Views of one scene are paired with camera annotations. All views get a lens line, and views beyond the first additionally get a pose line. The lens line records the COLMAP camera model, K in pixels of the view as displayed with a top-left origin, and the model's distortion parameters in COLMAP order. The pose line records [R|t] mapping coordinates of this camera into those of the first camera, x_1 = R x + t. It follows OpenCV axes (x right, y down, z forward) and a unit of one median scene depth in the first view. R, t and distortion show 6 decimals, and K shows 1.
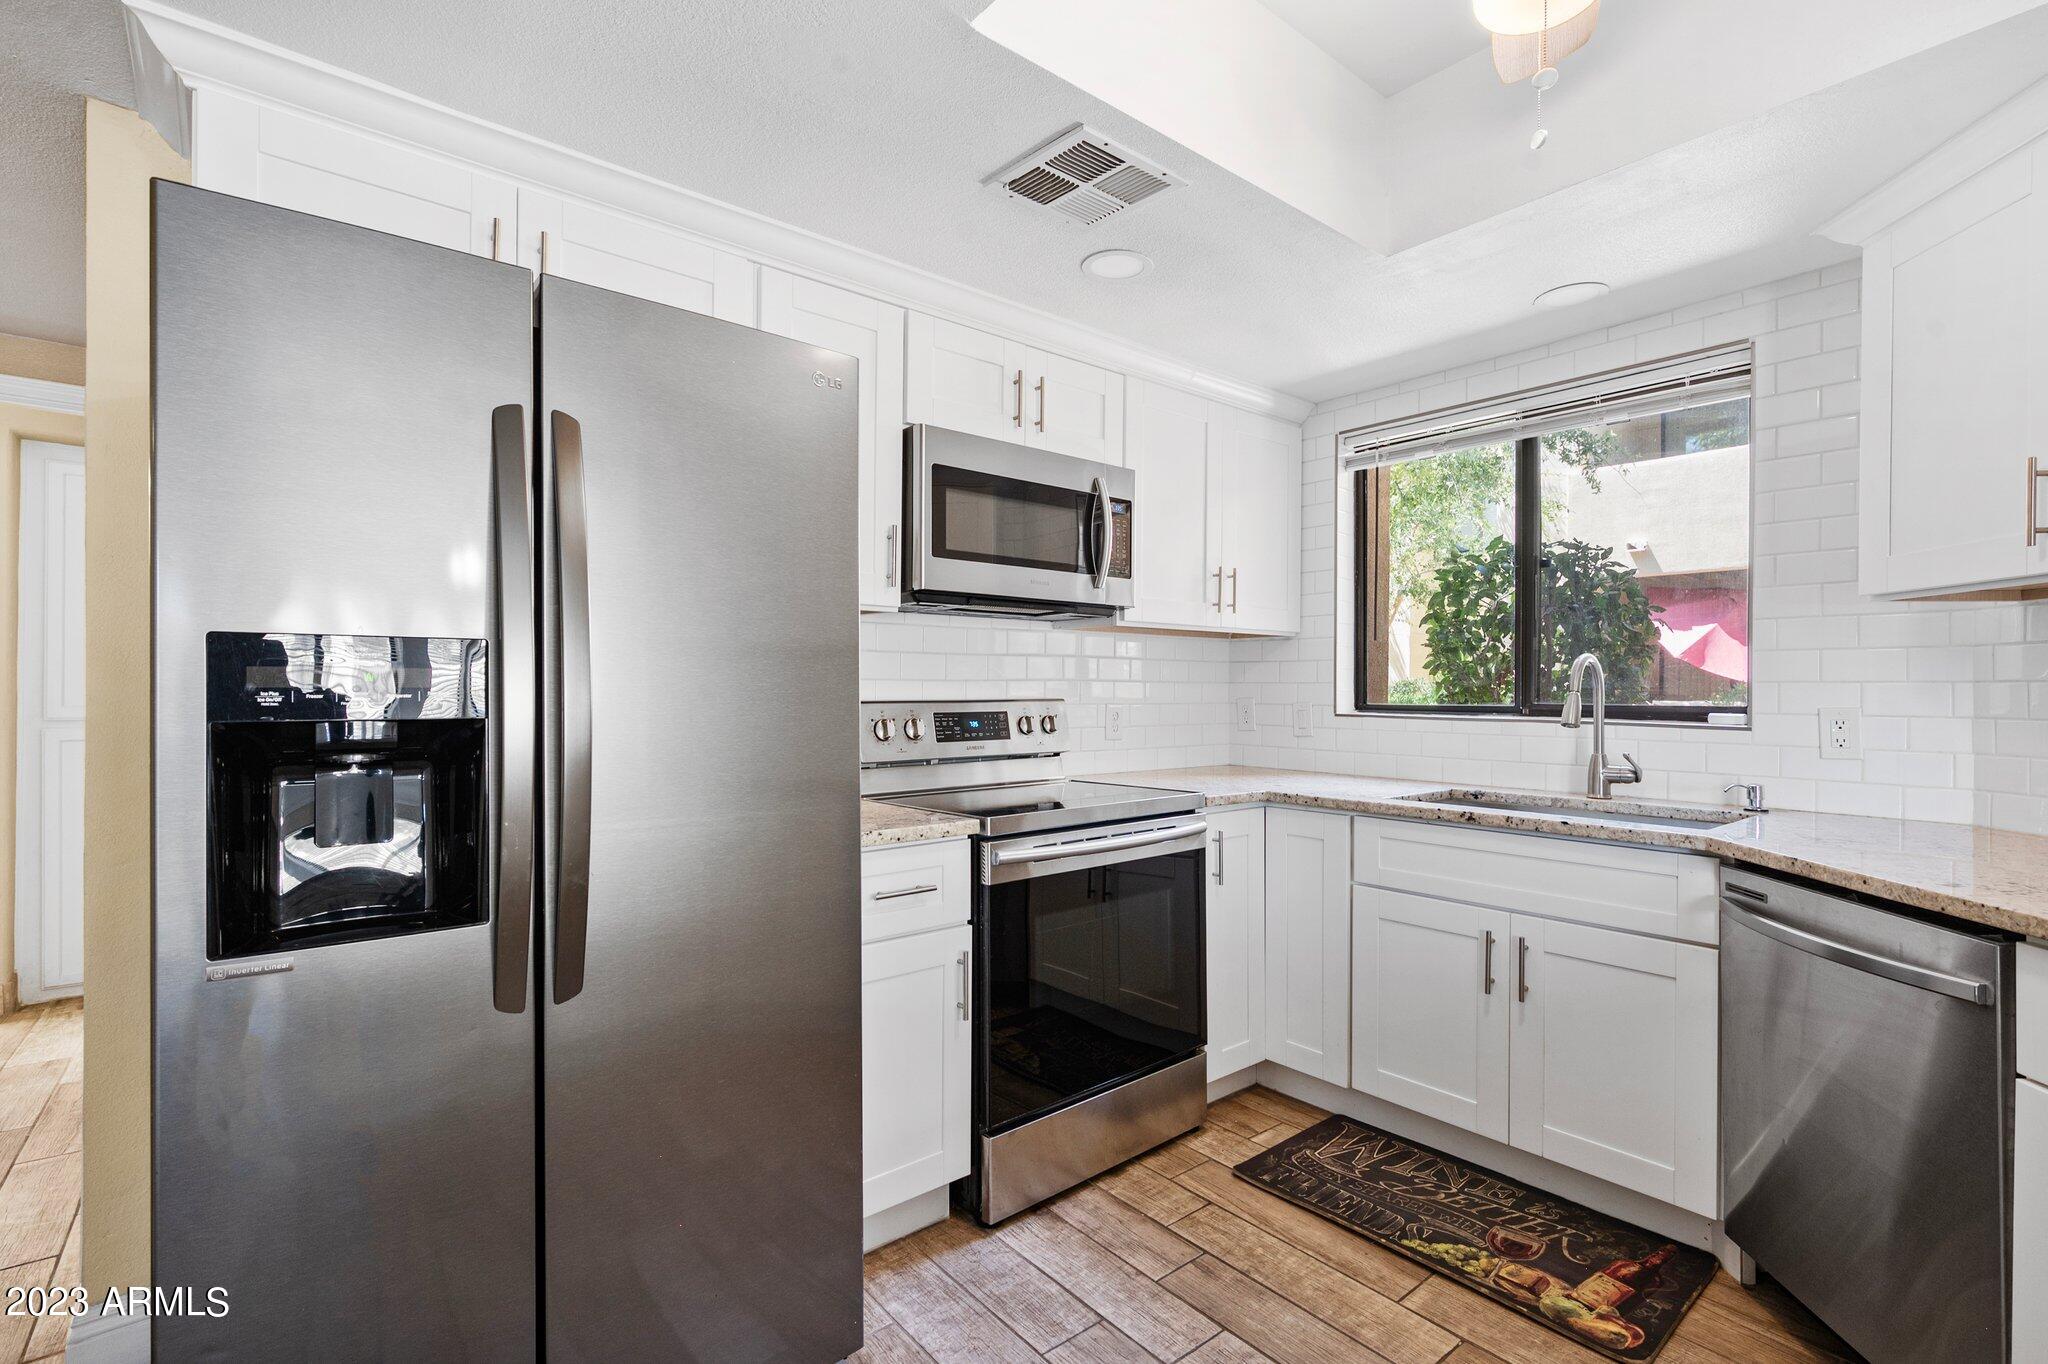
lens RADIAL K [[939.2, 0, 1041.0], [0, 939.2, 688.5], [0, 0, 1]] dist [0.001660, 0.000305]
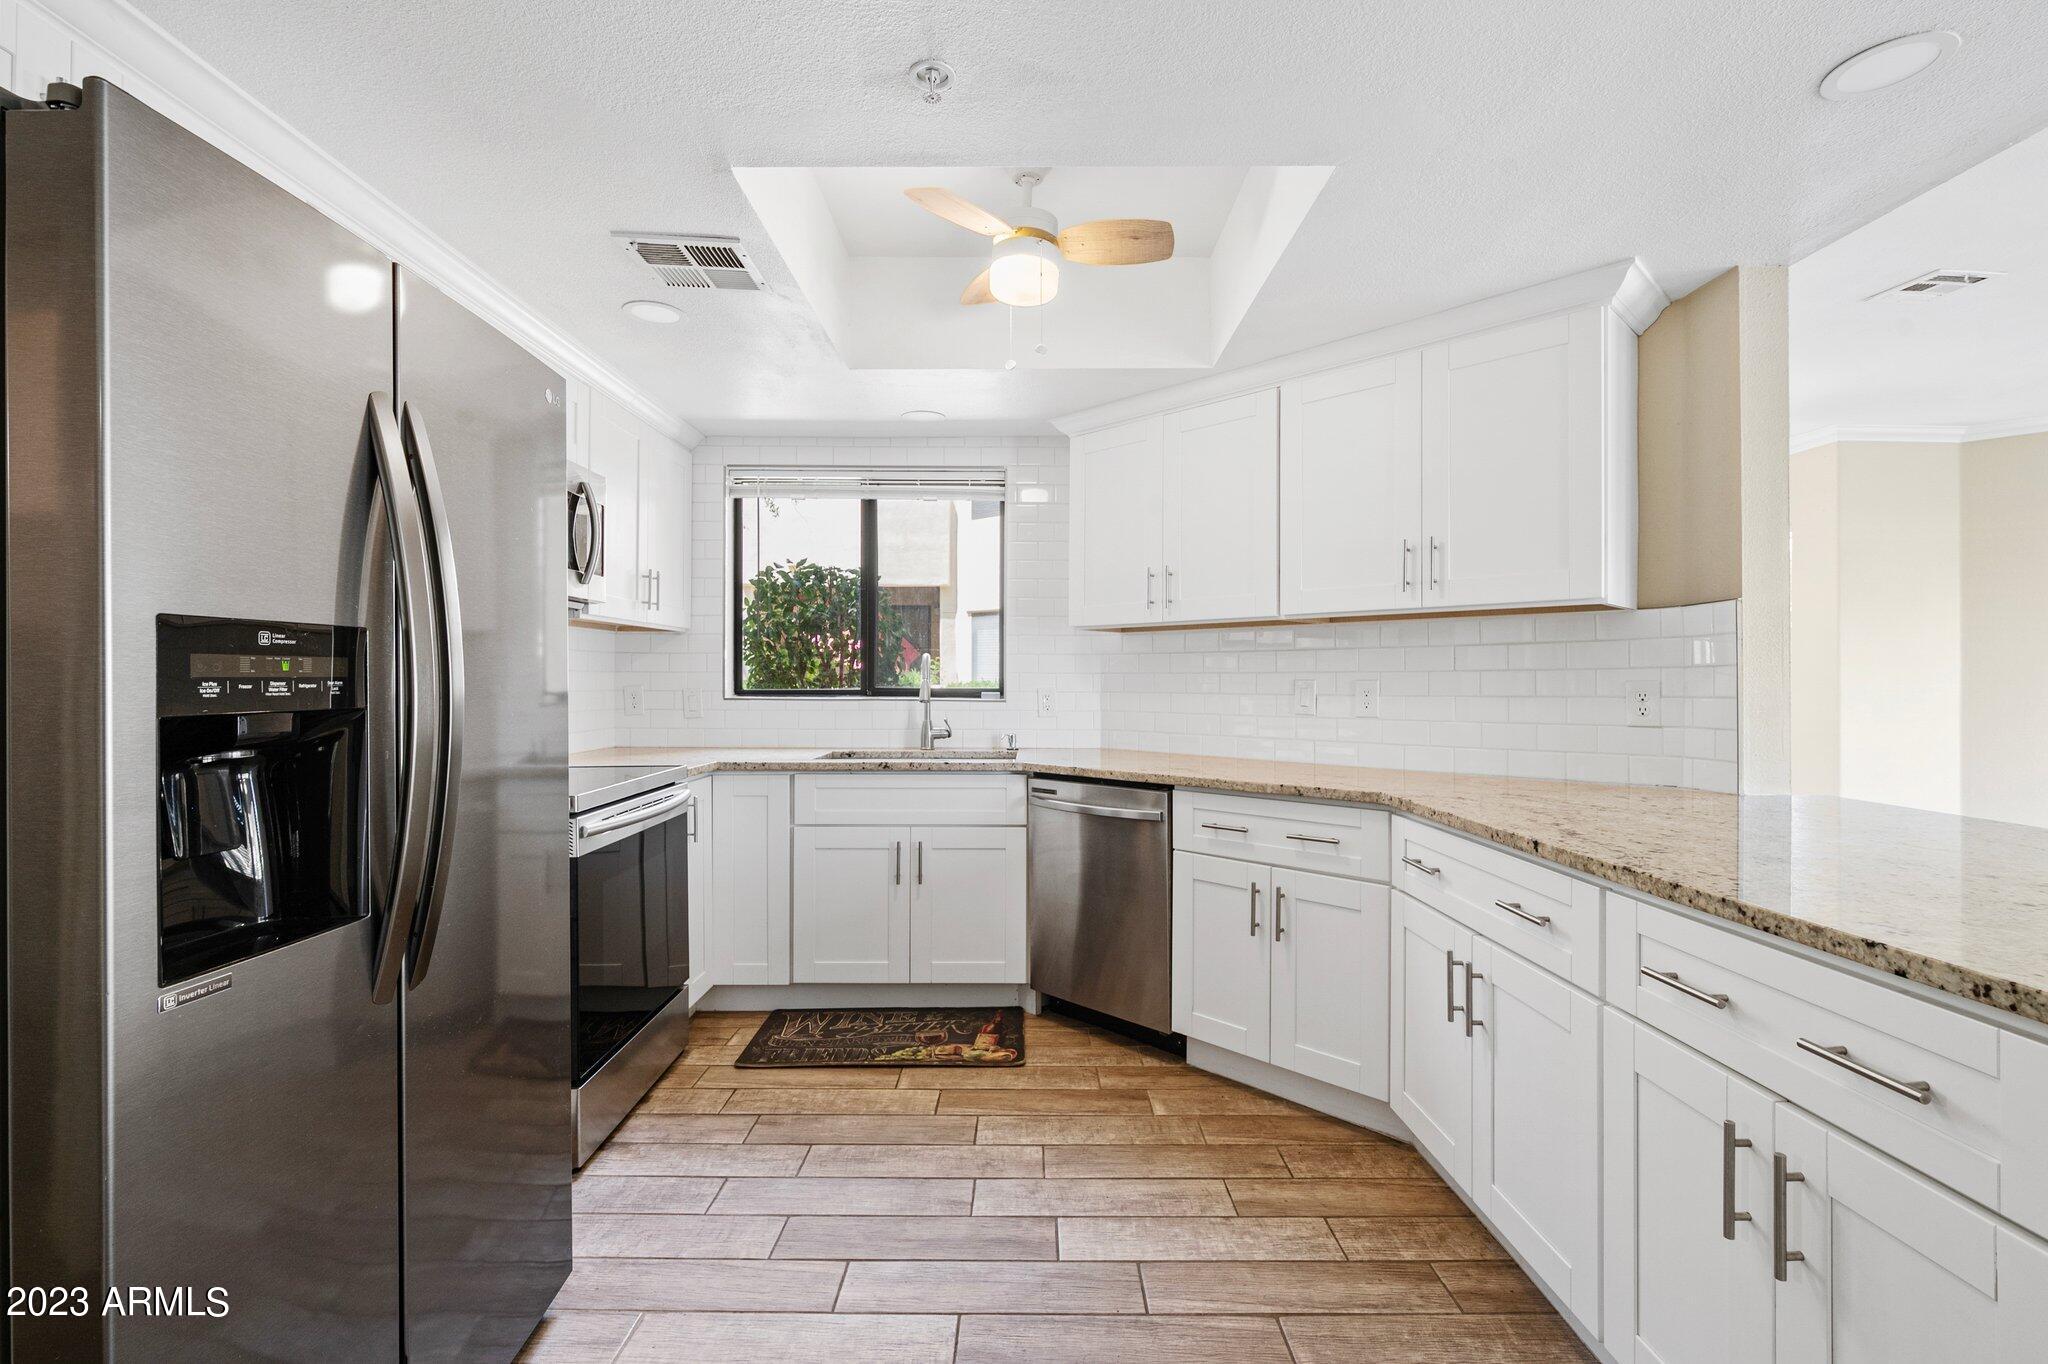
lens RADIAL K [[917.0, 0, 1030.4], [0, 917.0, 673.1], [0, 0, 1]] dist [-0.000429, -0.000395]
pose [[0.644052, 0.002060, 0.764979, -0.475152], [0.001014, 0.999993, -0.003547, -0.000631], [-0.764981, 0.003060, 0.644046, -0.081037]]
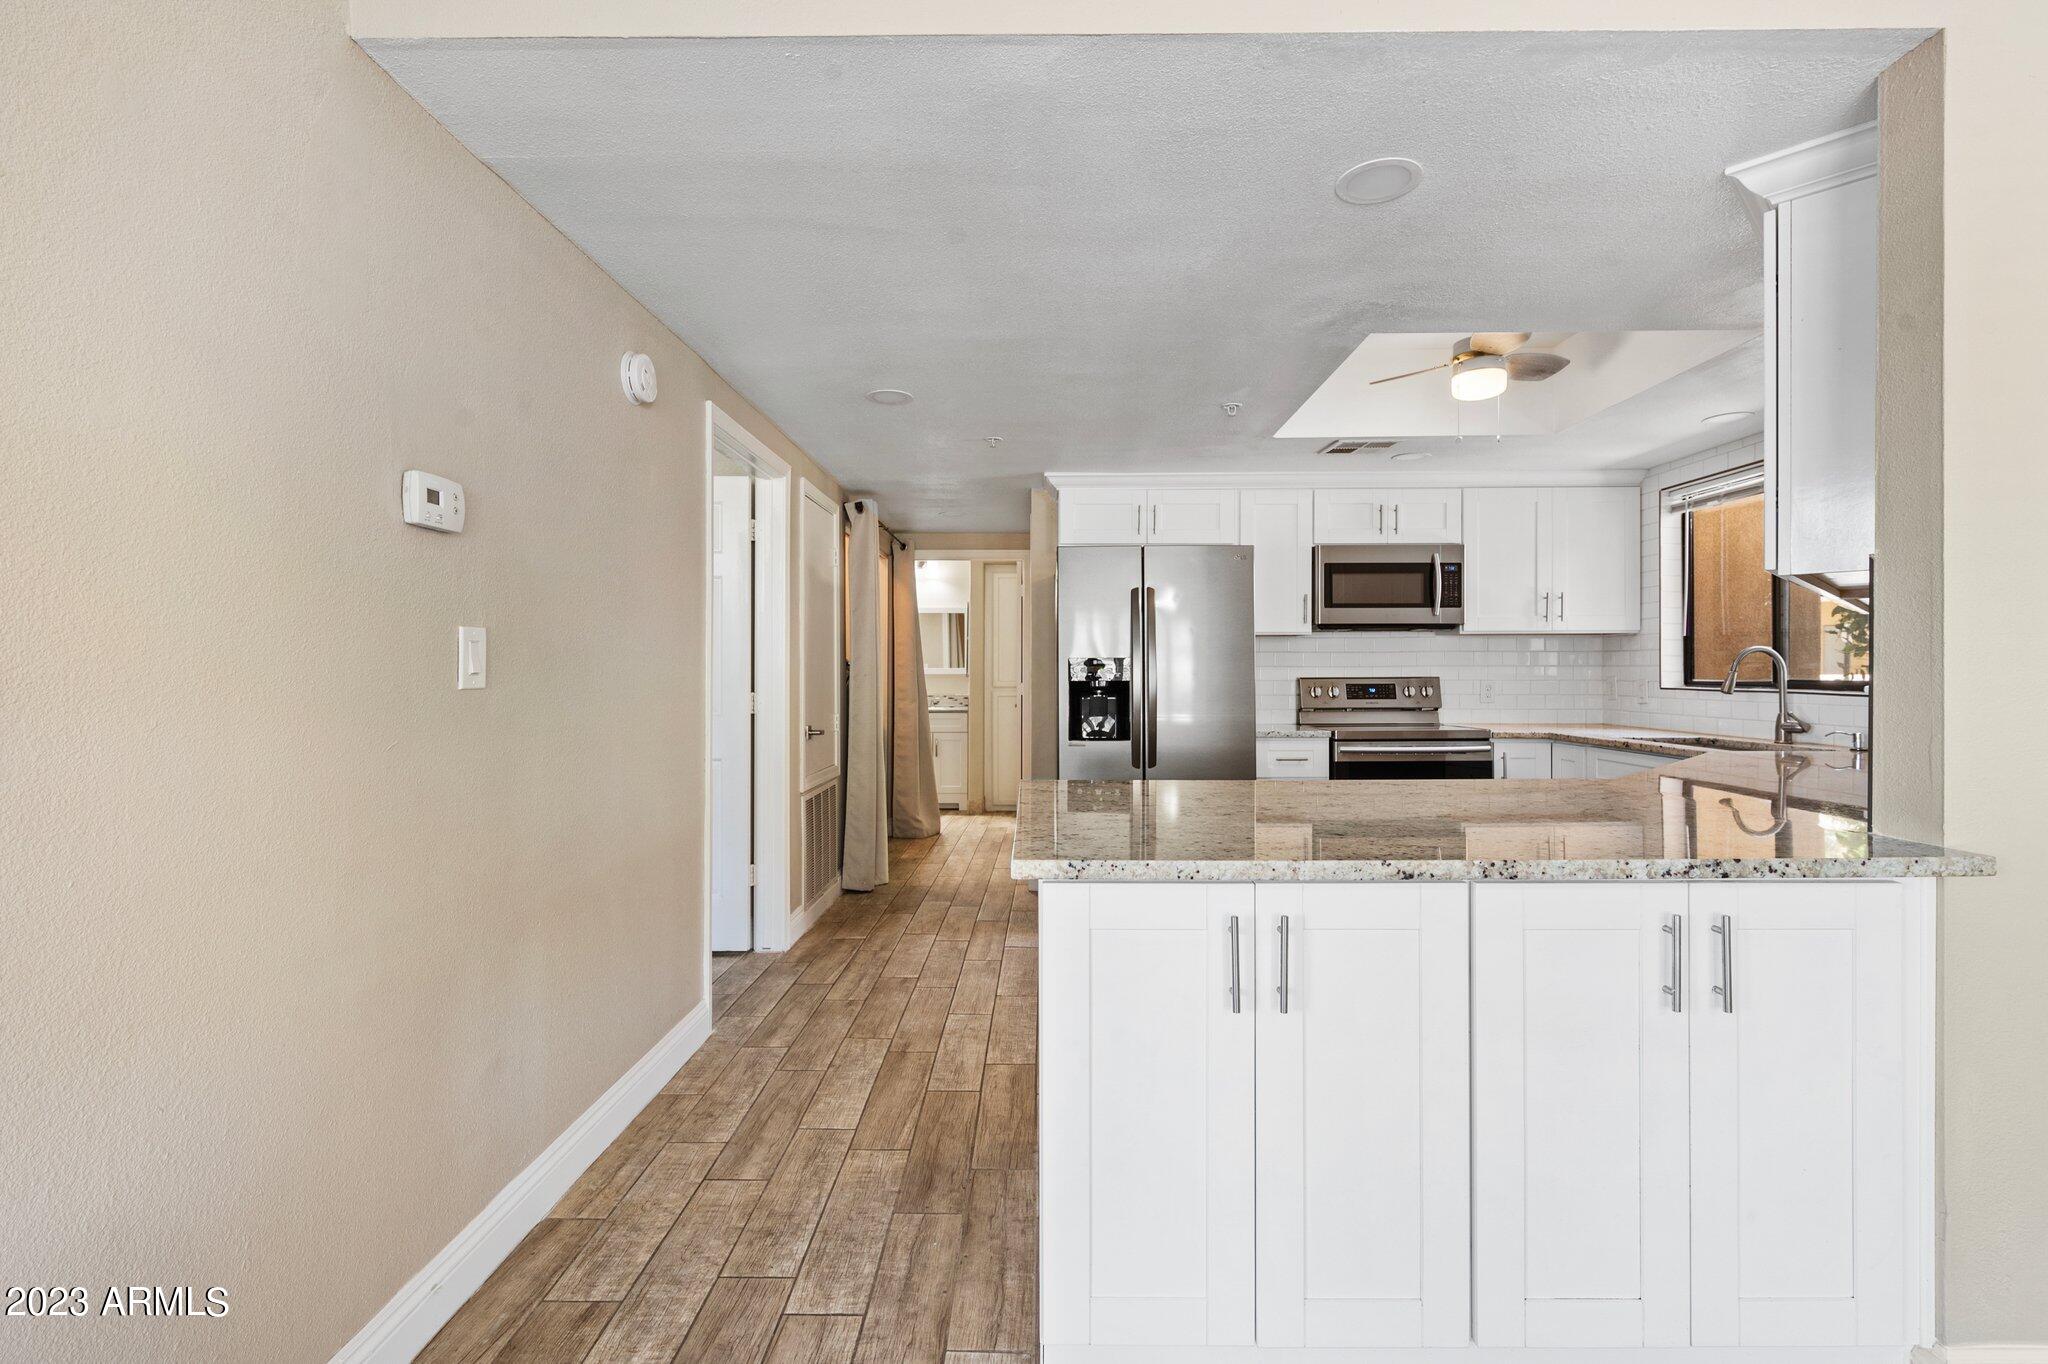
lens RADIAL K [[917.0, 0, 1030.4], [0, 917.0, 673.1], [0, 0, 1]] dist [-0.000429, -0.000395]
pose [[0.754846, -0.004015, -0.655889, 0.720707], [0.004007, 0.999991, -0.001510, 0.004788], [0.655890, -0.001488, 0.754855, -0.955737]]
